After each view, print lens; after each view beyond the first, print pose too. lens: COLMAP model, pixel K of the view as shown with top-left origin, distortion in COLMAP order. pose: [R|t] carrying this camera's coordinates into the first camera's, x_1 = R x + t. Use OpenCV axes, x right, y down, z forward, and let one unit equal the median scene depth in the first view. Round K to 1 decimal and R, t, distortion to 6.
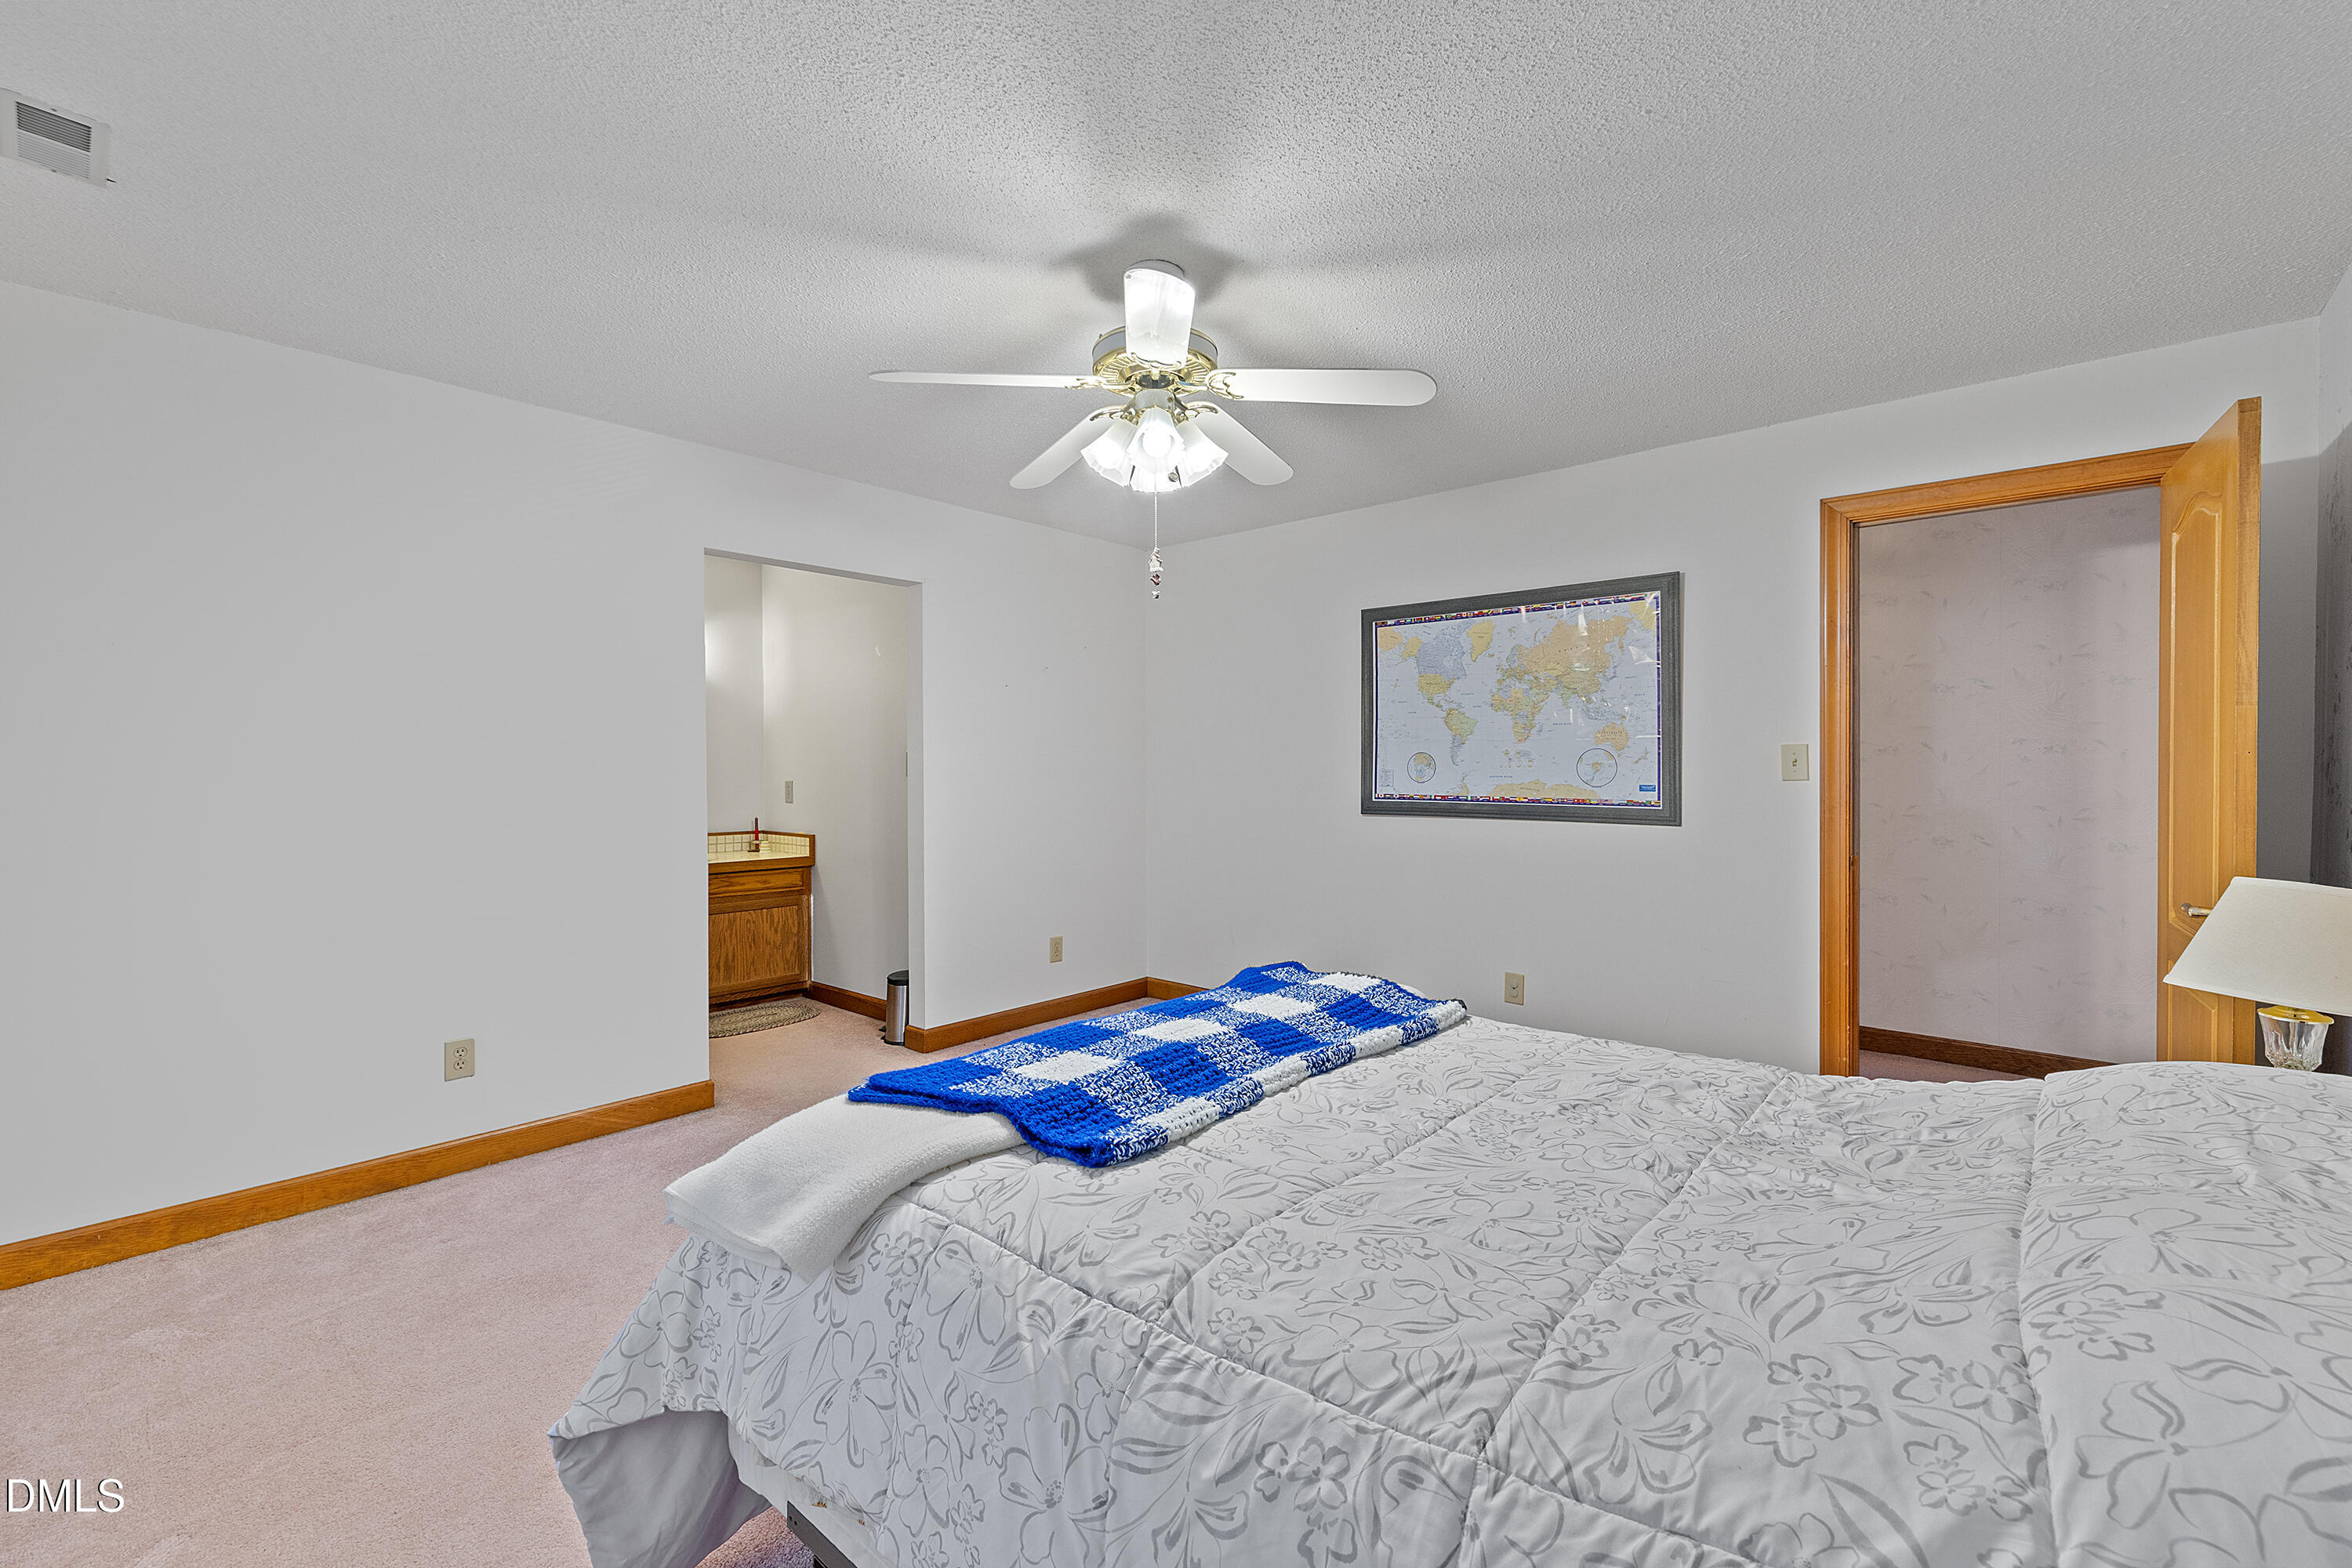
lens RADIAL K [[994.7, 0, 1174.6], [0, 994.7, 775.6], [0, 0, 1]] dist [0.000718, -0.000002]
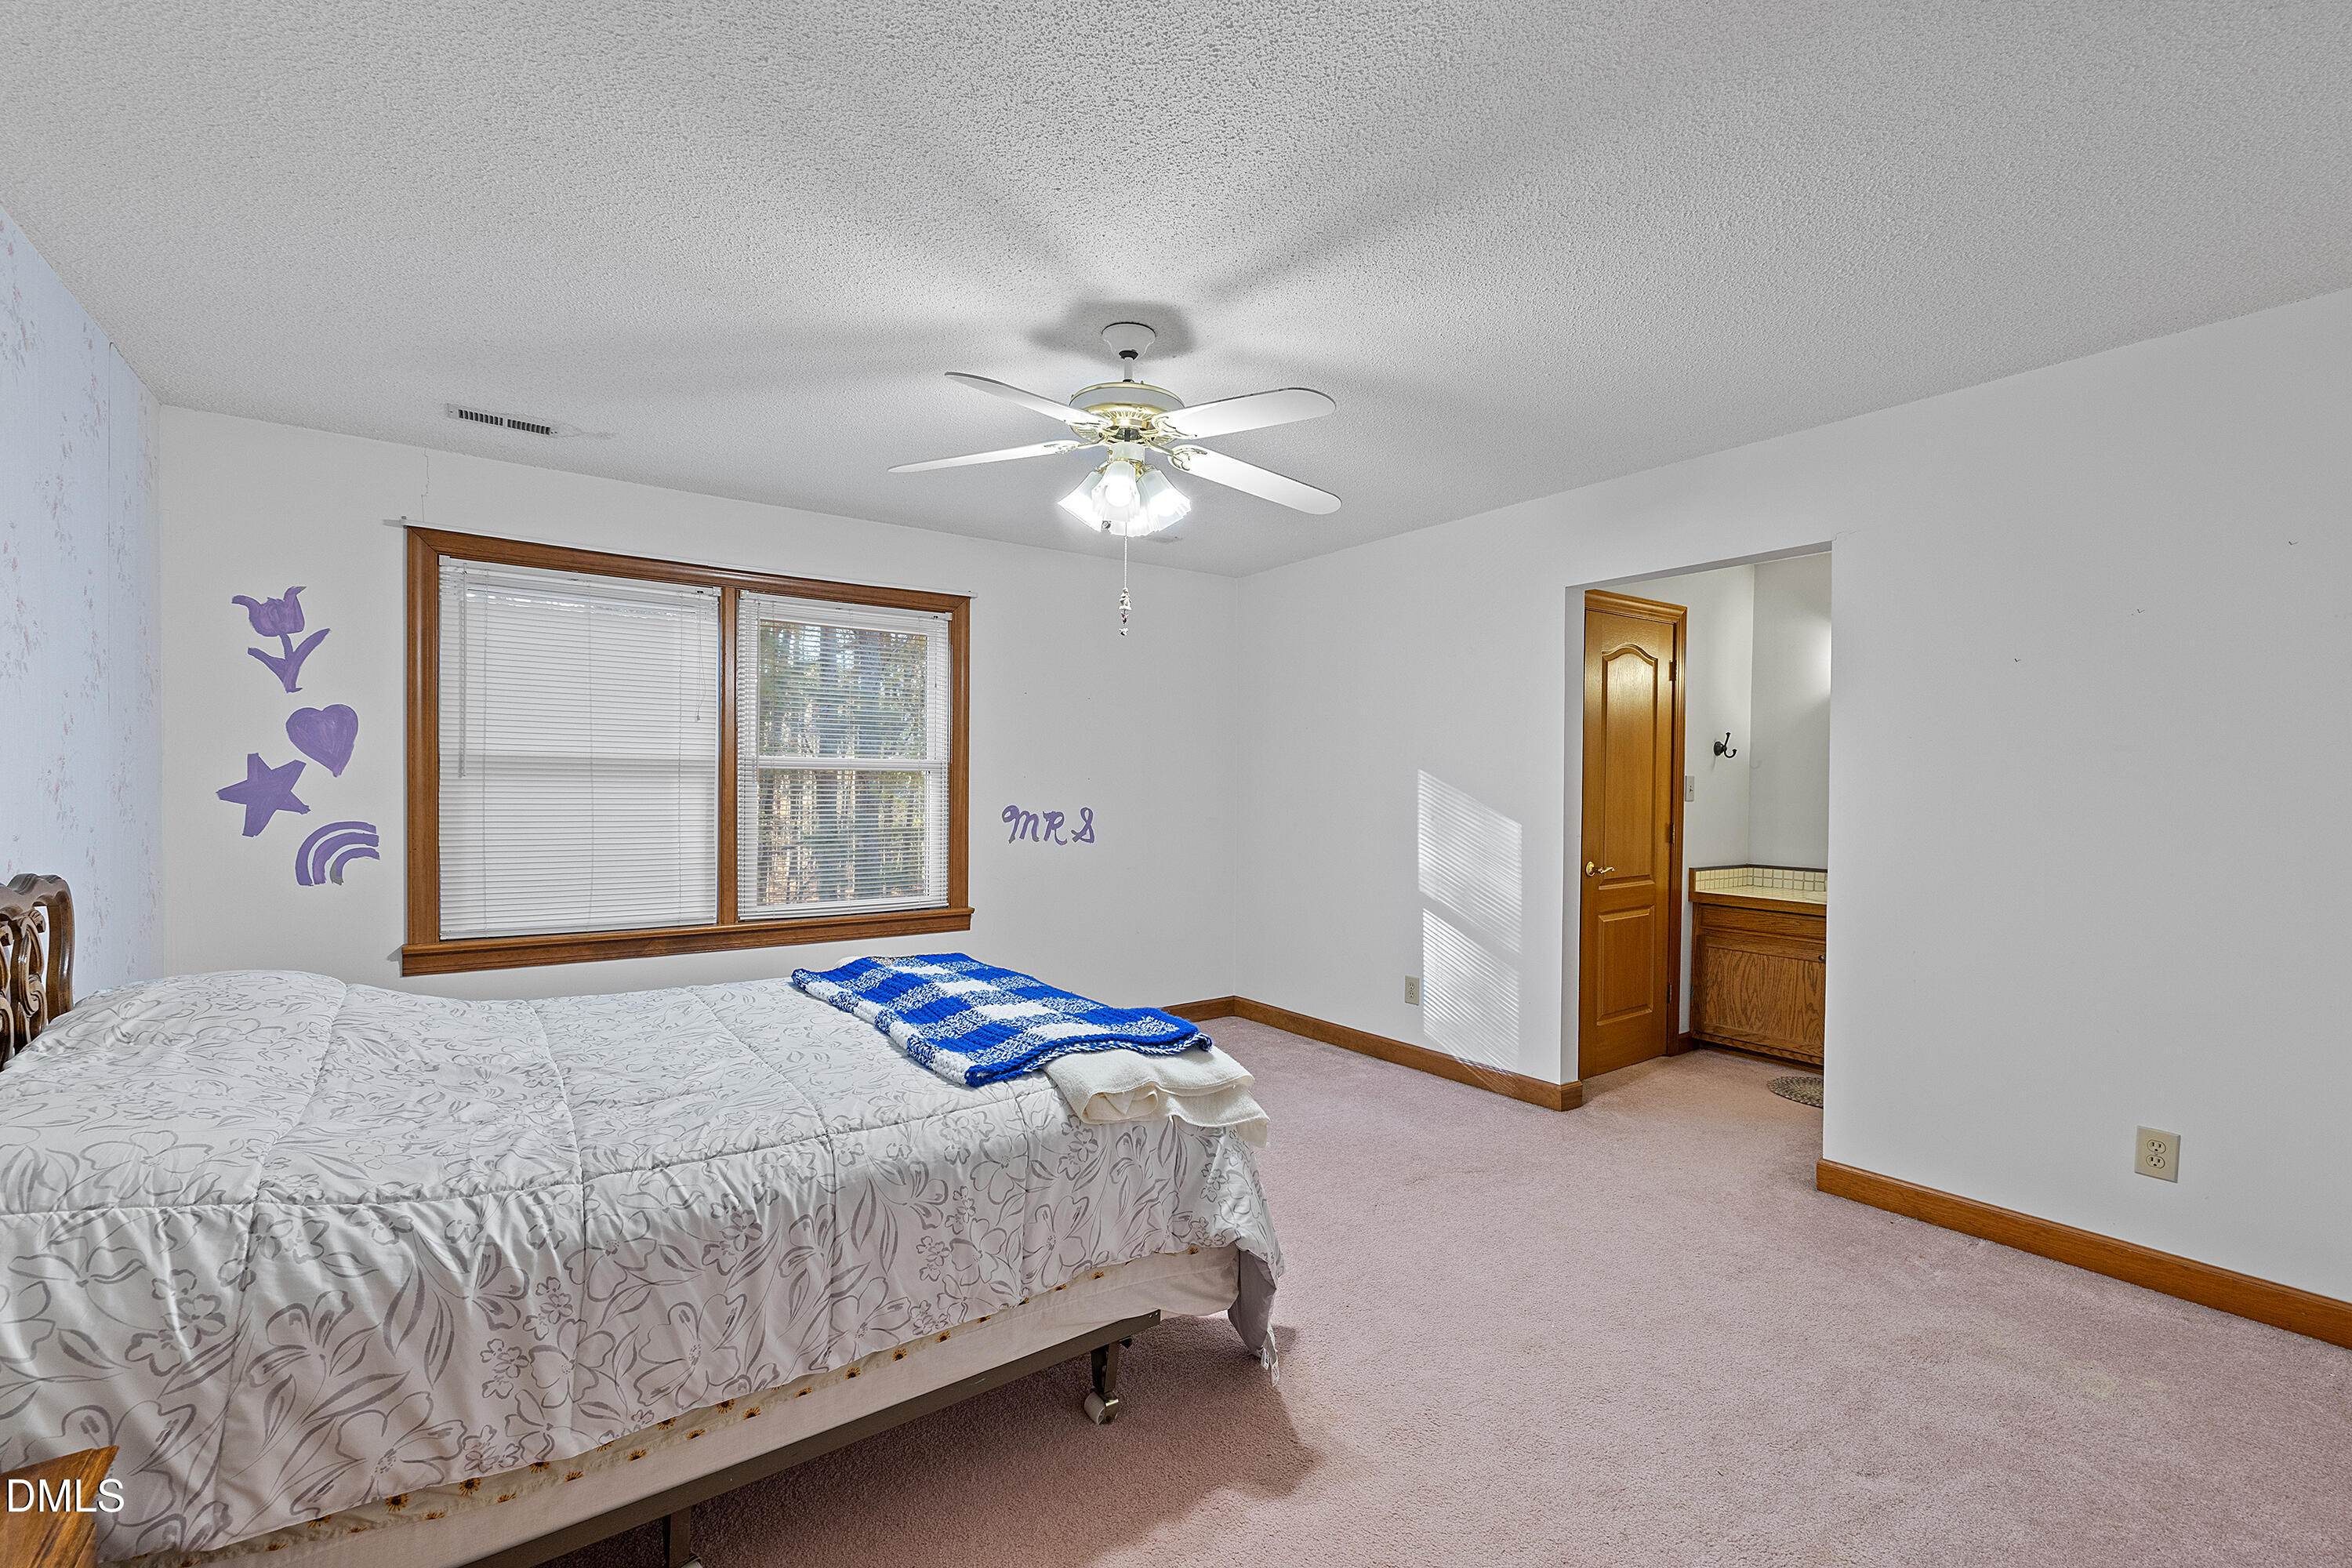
lens RADIAL K [[993.9, 0, 1180.7], [0, 993.9, 799.4], [0, 0, 1]] dist [-0.000472, -0.000502]
pose [[-0.211631, 0.014591, -0.977241, 0.447484], [-0.019426, 0.999628, 0.019132, -0.008705], [0.977157, 0.023032, -0.211269, 0.562151]]
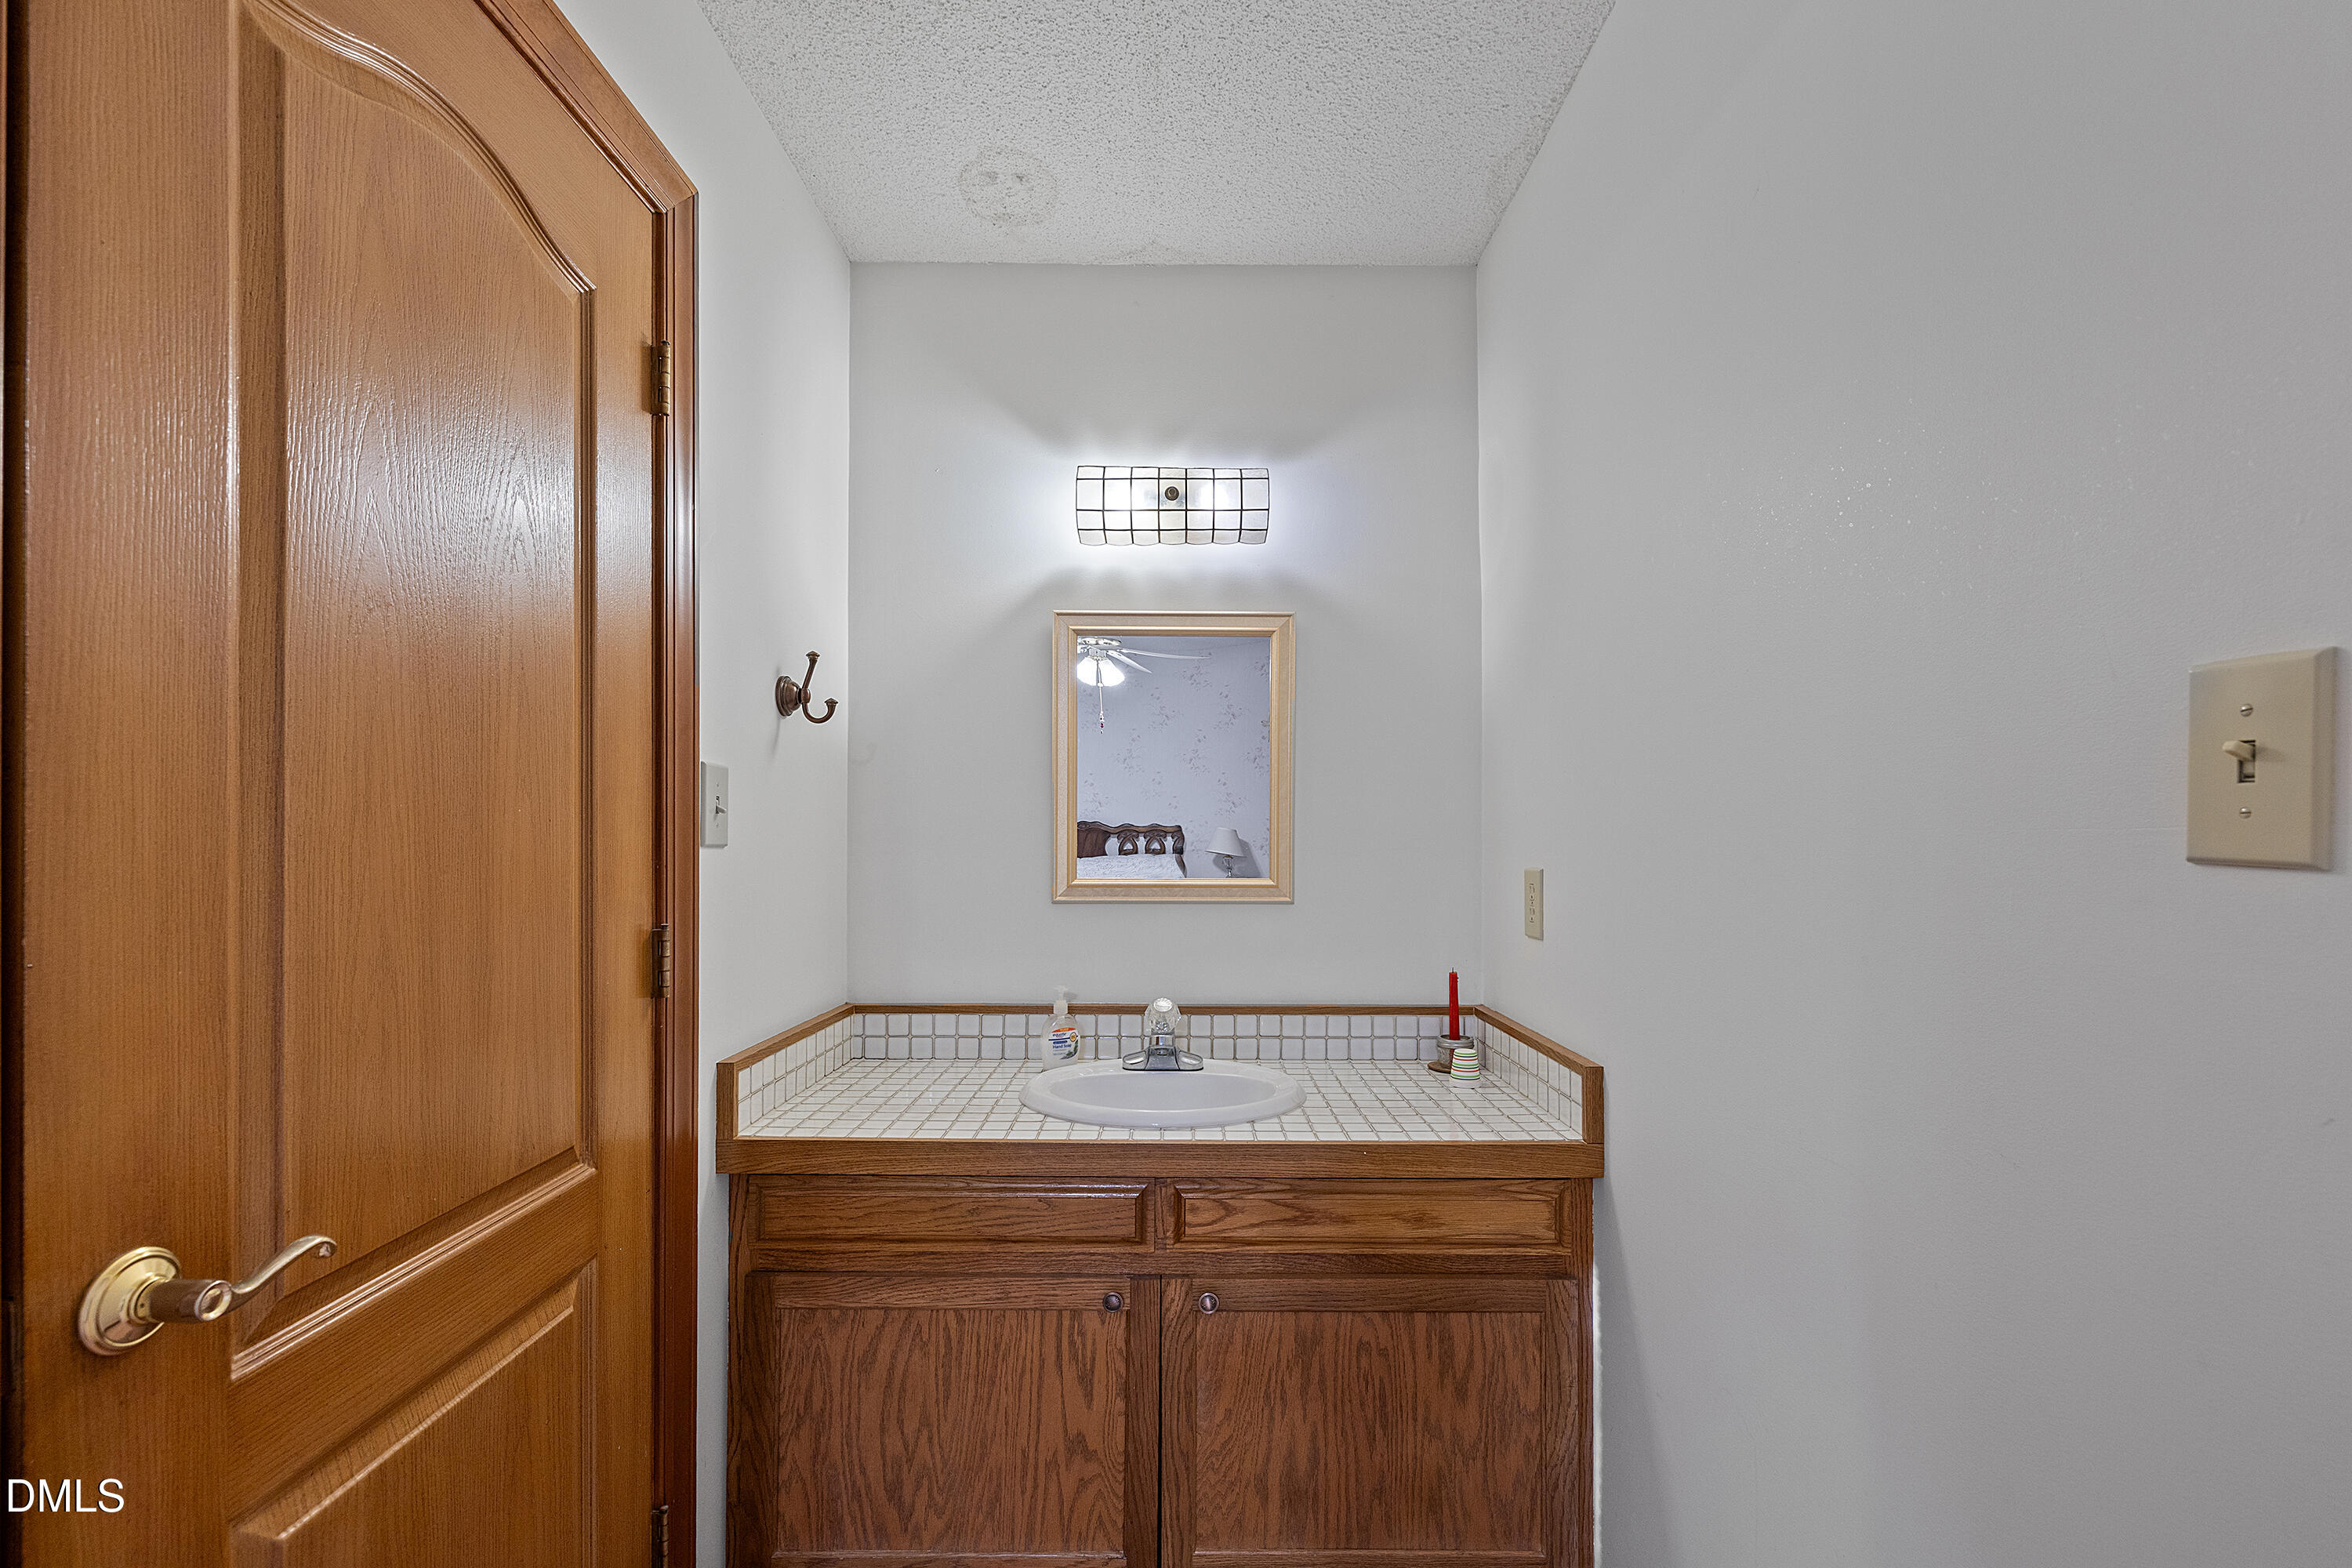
lens RADIAL K [[1008.0, 0, 1171.4], [0, 1008.0, 839.4], [0, 0, 1]] dist [0.000102, -0.000091]
pose [[0.664475, -0.001281, -0.747310, -0.235440], [-0.007890, 0.999931, -0.008730, 0.000339], [0.747269, 0.011698, 0.664419, 0.730871]]
